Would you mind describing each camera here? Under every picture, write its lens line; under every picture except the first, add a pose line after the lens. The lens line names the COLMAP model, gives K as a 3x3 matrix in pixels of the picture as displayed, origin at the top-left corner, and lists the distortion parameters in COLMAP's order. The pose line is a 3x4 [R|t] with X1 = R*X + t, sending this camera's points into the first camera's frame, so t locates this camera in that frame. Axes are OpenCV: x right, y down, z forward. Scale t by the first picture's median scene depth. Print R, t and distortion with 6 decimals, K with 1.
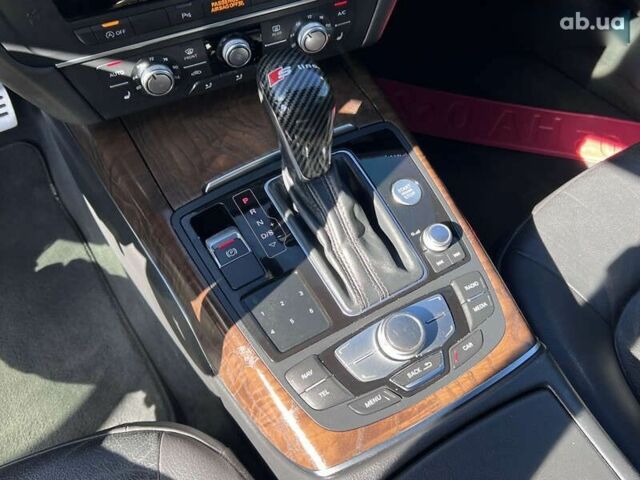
lens RADIAL K [[634.2, 0, 327.9], [0, 634.2, 241.7], [0, 0, 1]] dist [0.126223, -0.342392]
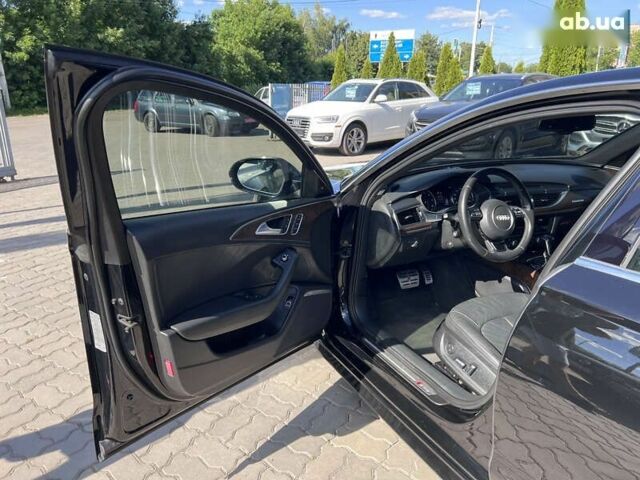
lens RADIAL K [[480.7, 0, 320.0], [0, 480.7, 240.0], [0, 0, 1]] dist [0.030407, -0.008058]
pose [[0.997394, 0.014117, -0.070749, -1.694102], [-0.055284, 0.779612, -0.623817, 2.488055], [0.046351, 0.626103, 0.778361, -2.392890]]
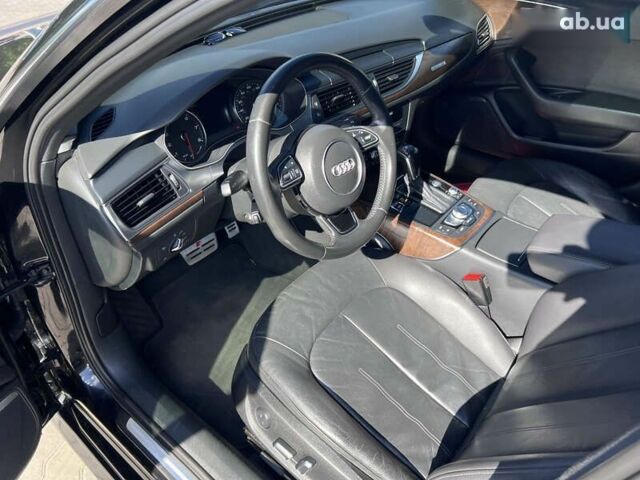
lens RADIAL K [[475.1, 0, 320.0], [0, 475.1, 240.0], [0, 0, 1]] dist [0.006691, 0.002349]
pose [[0.943363, -0.236654, 0.232510, -1.115381], [0.296145, 0.916591, -0.268624, 0.687965], [-0.149546, 0.322266, 0.934762, -1.096675]]
